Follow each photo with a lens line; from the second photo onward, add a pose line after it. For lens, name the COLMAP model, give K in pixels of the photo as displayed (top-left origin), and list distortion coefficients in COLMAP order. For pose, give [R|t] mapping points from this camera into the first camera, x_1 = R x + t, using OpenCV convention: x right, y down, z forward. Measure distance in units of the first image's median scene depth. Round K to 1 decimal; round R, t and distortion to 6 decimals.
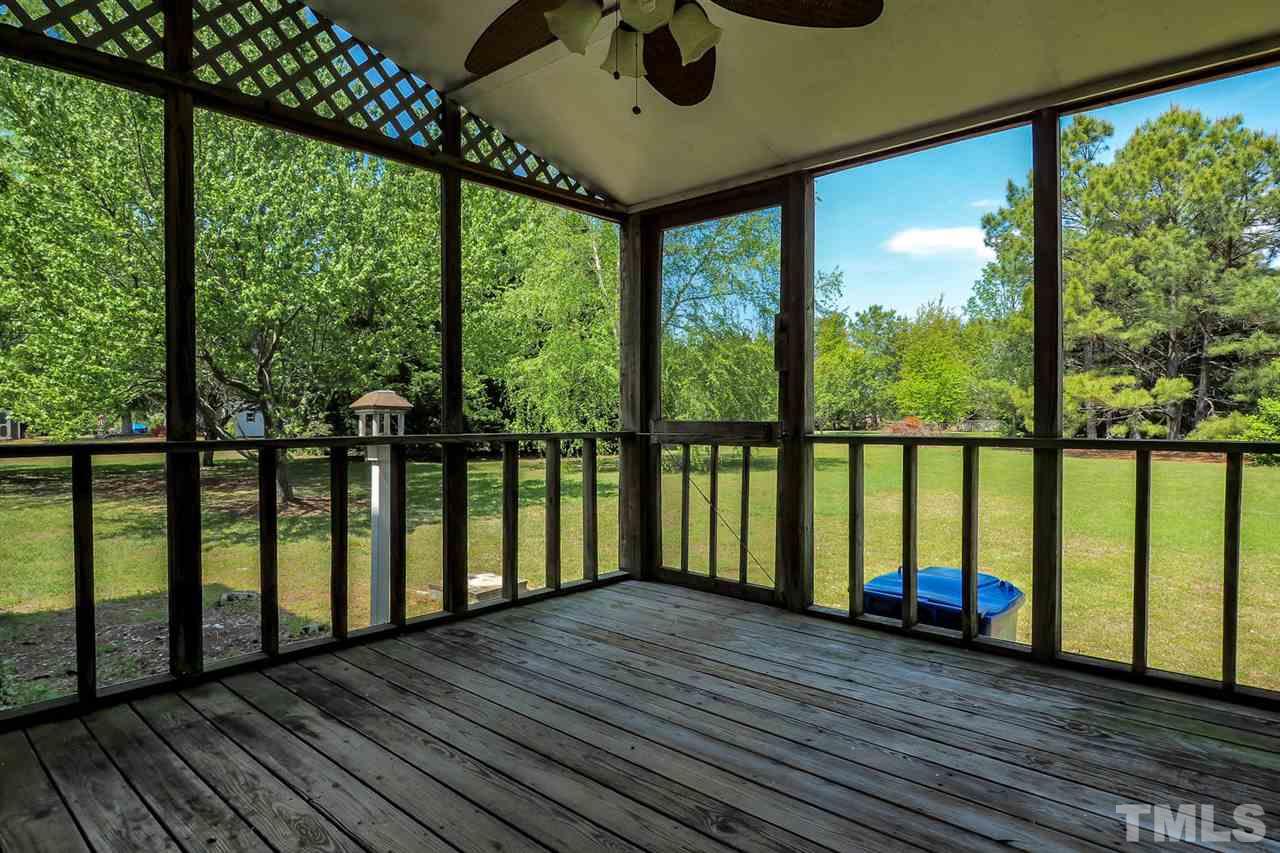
lens RADIAL K [[765.9, 0, 638.4], [0, 765.9, 396.0], [0, 0, 1]] dist [-0.005955, 0.001825]
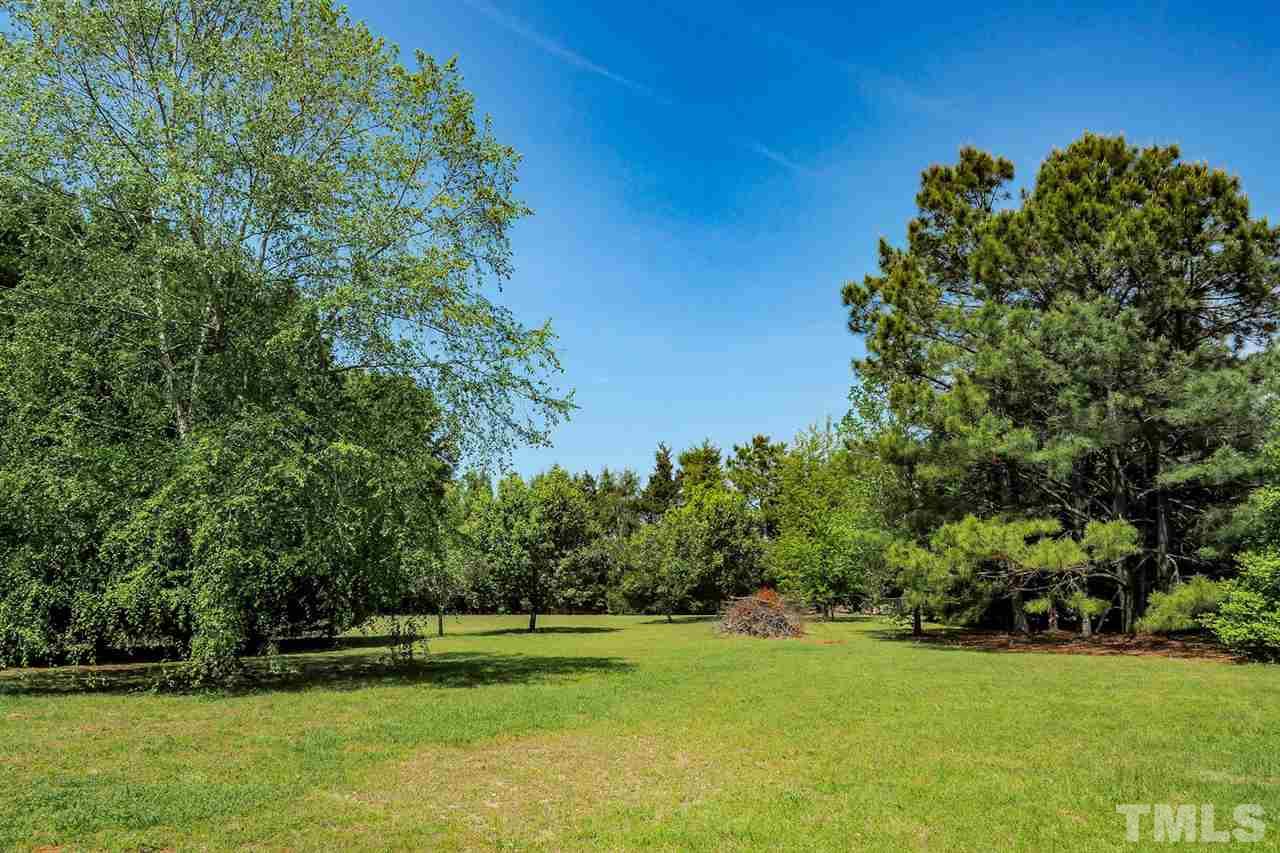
lens RADIAL K [[992.9, 0, 640.0], [0, 992.9, 426.5], [0, 0, 1]] dist [0.002673, -0.001764]
pose [[0.991924, 0.008695, 0.126538, 0.196508], [0.009196, 0.990091, -0.140123, 0.010349], [-0.126503, 0.140155, 0.982015, 0.215540]]
